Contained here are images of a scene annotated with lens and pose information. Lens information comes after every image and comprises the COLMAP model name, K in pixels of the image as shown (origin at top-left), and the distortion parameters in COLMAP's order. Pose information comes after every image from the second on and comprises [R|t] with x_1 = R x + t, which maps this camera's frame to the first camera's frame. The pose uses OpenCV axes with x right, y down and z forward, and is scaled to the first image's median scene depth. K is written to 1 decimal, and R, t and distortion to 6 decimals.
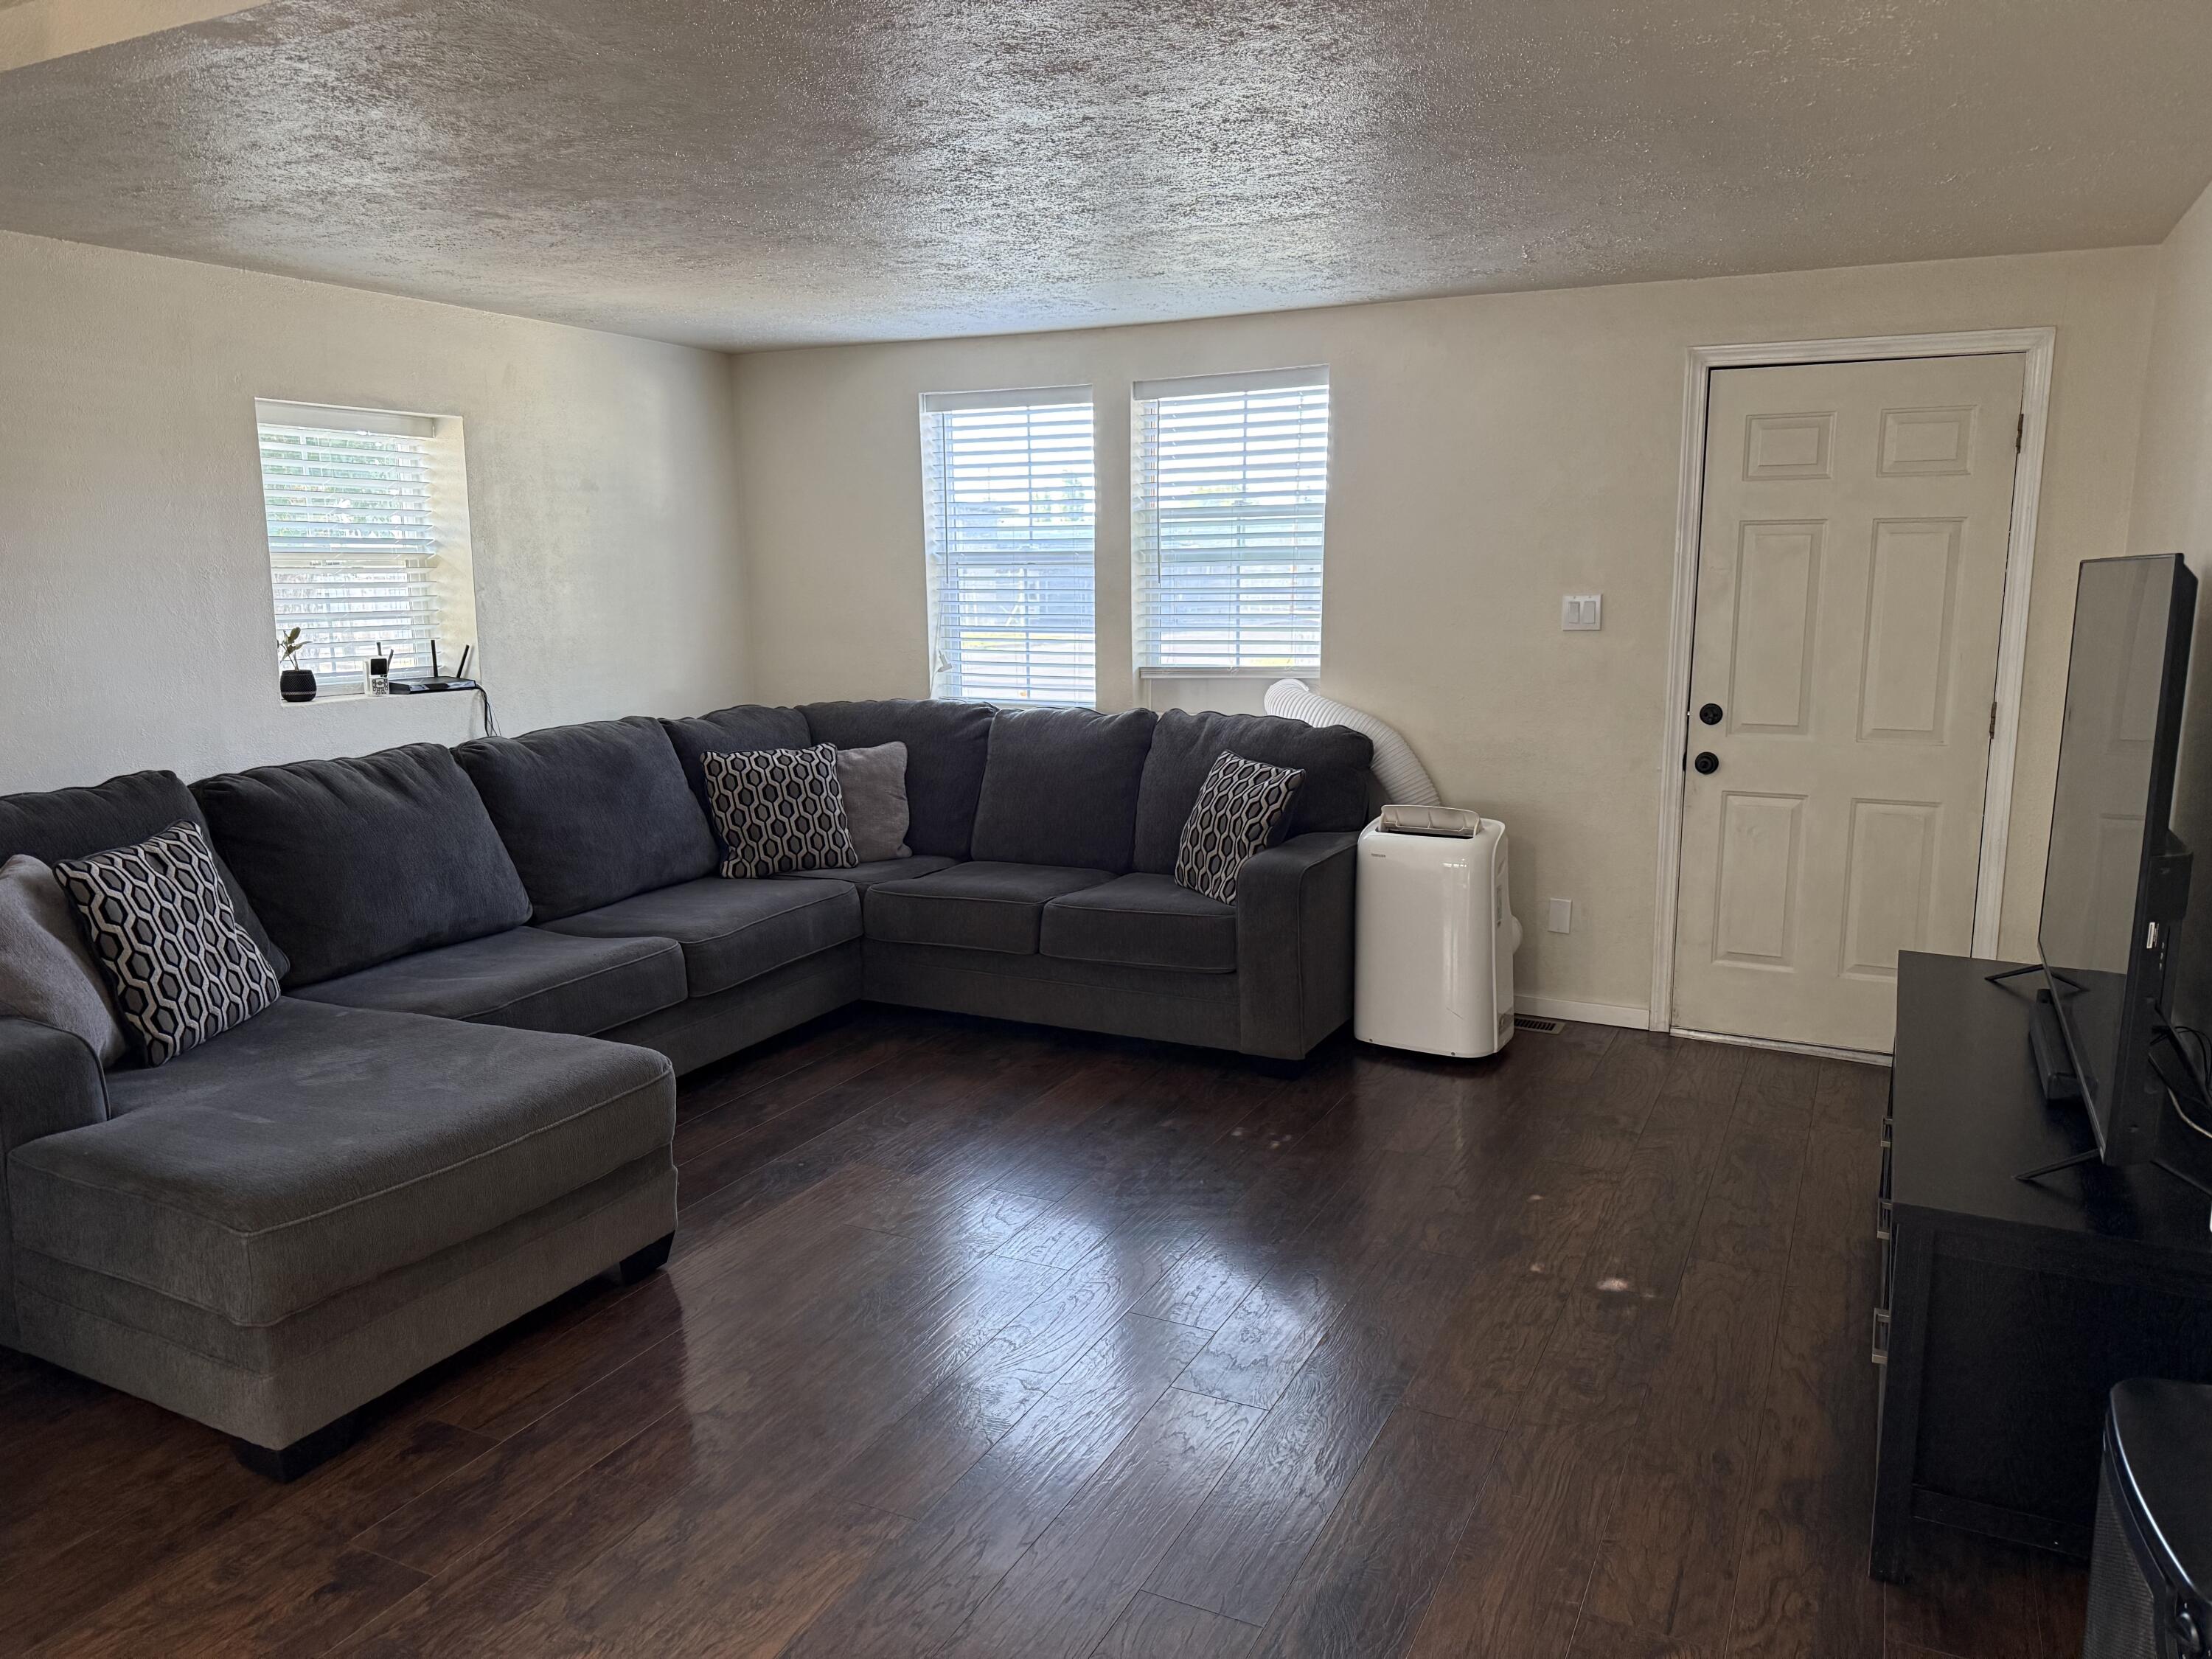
lens RADIAL K [[1557.7, 0, 1124.2], [0, 1557.7, 837.4], [0, 0, 1]] dist [0.062437, -0.093098]
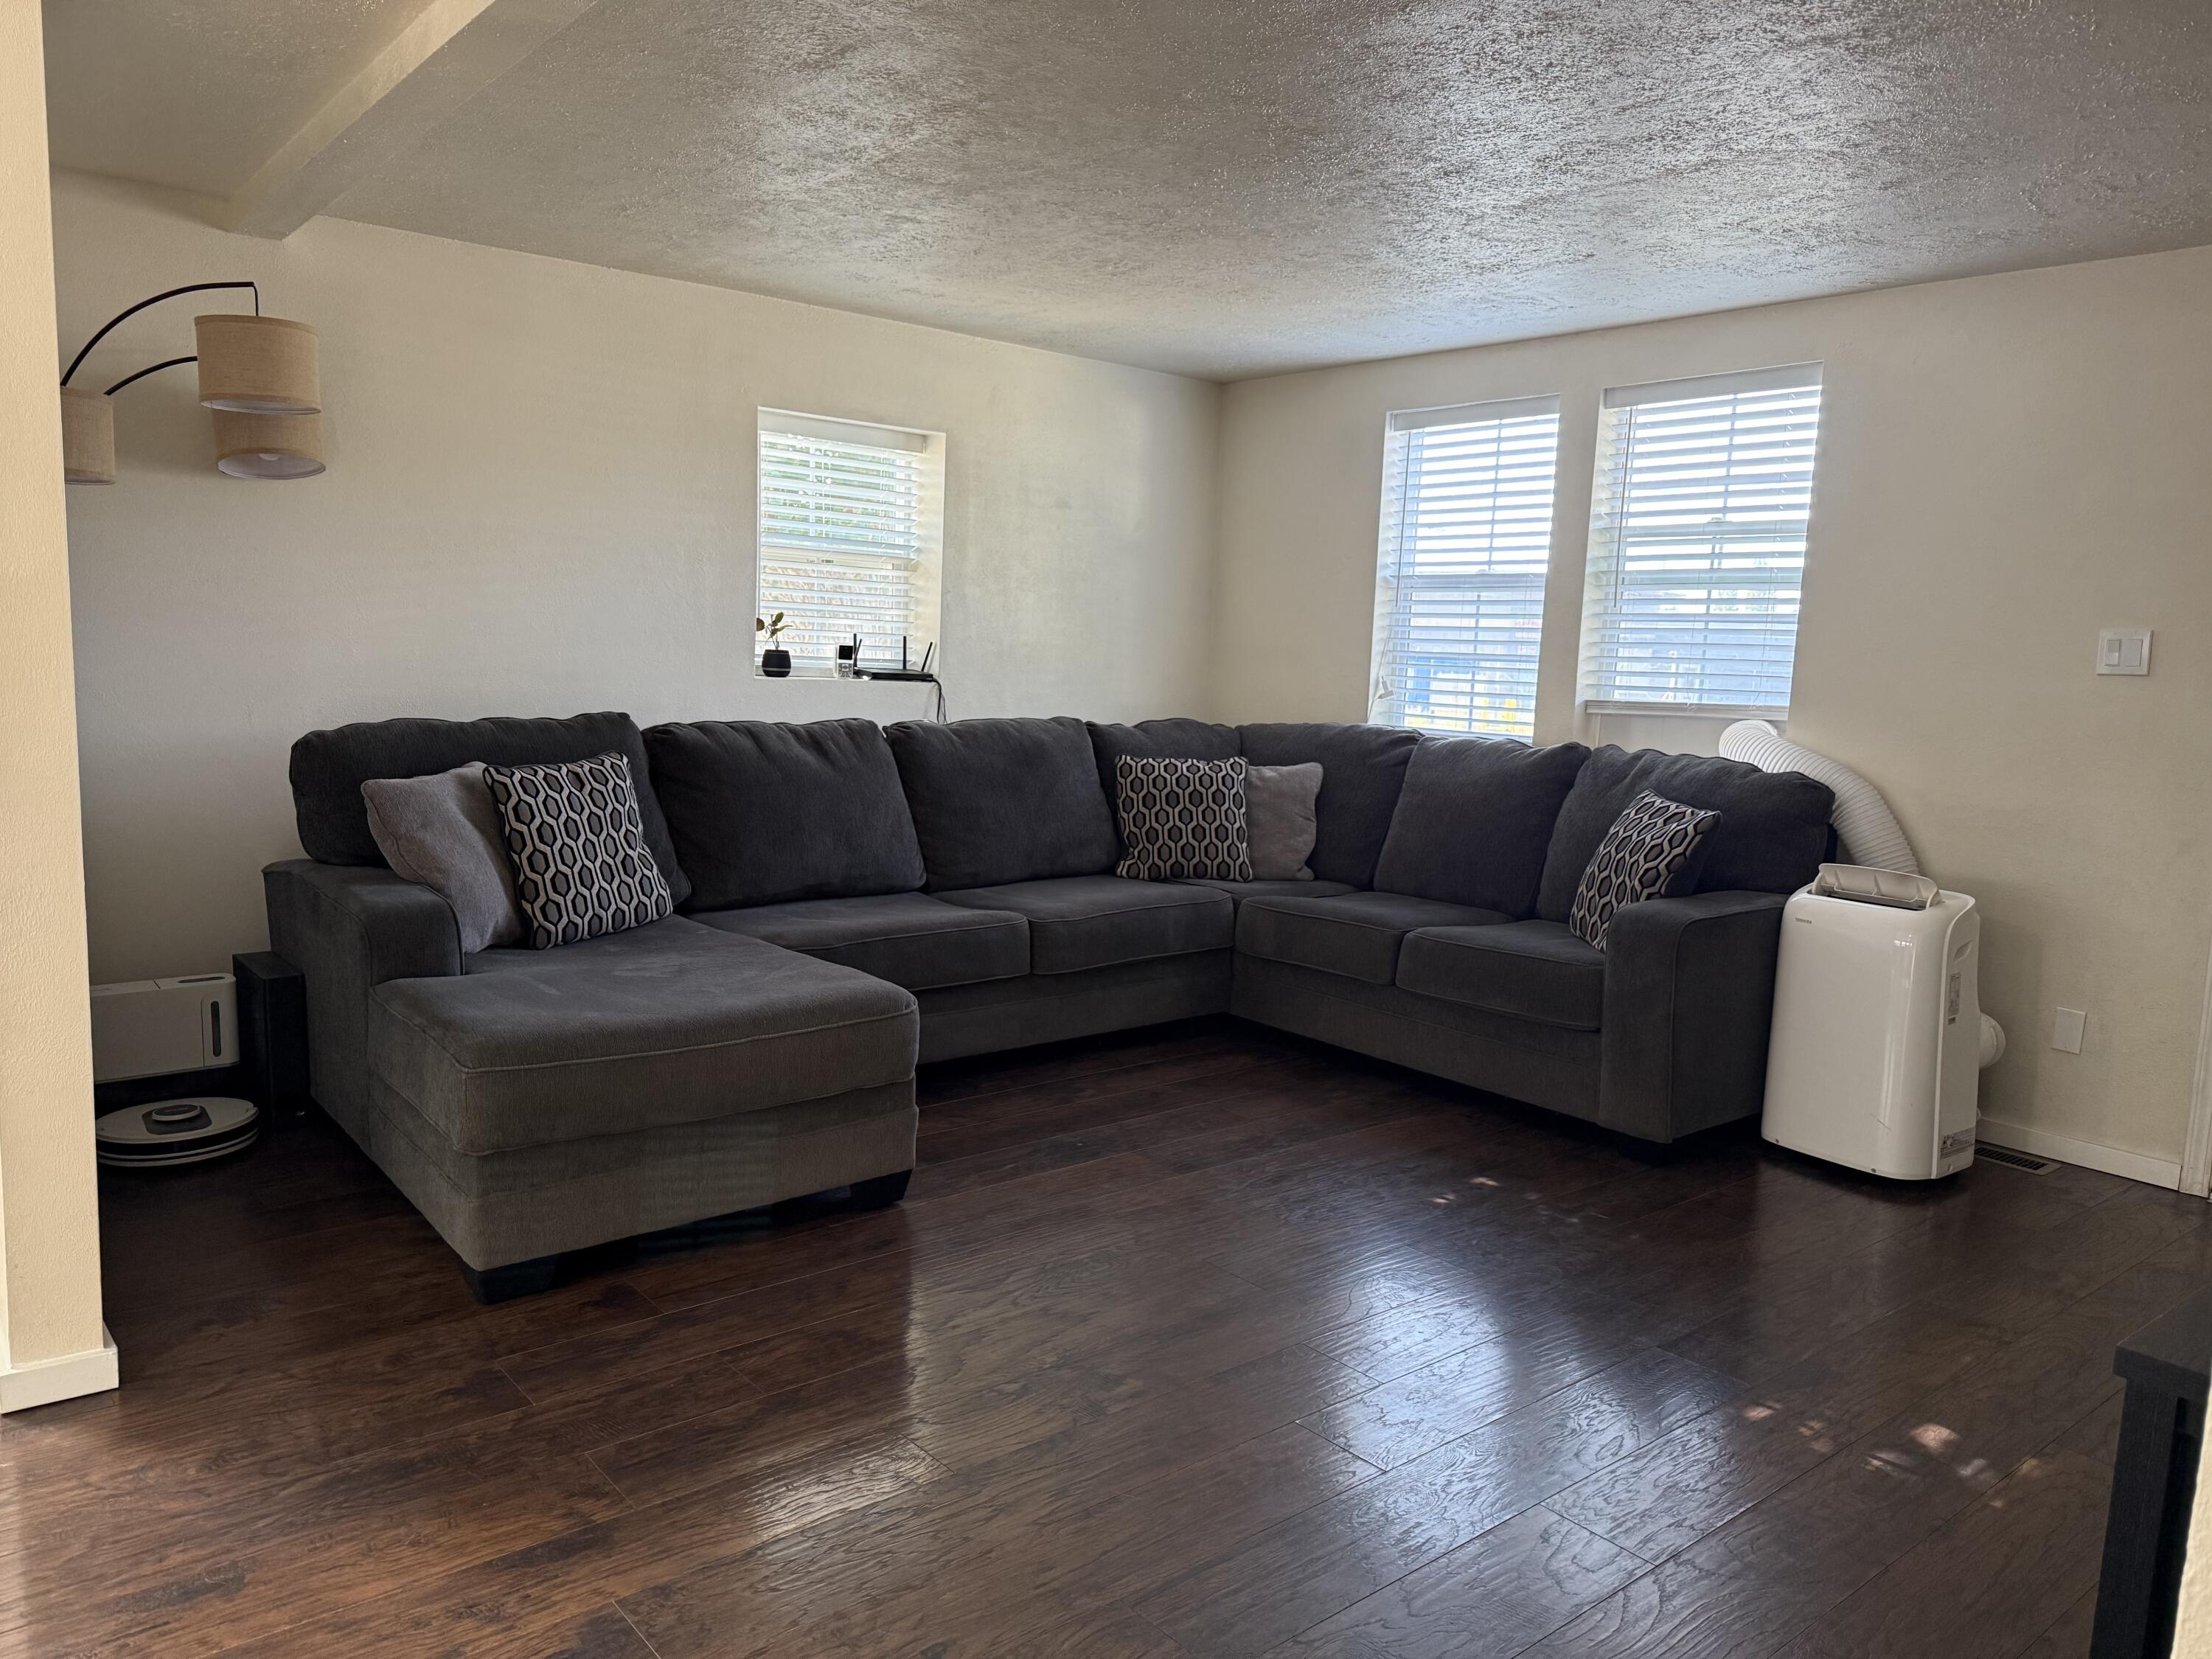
lens RADIAL K [[1557.7, 0, 1085.2], [0, 1557.7, 838.8], [0, 0, 1]] dist [0.062437, -0.093098]
pose [[0.910263, 0.094164, -0.403181, 0.144715], [-0.114164, 0.993127, -0.025800, 0.033033], [0.397980, 0.069514, 0.914756, 0.065059]]
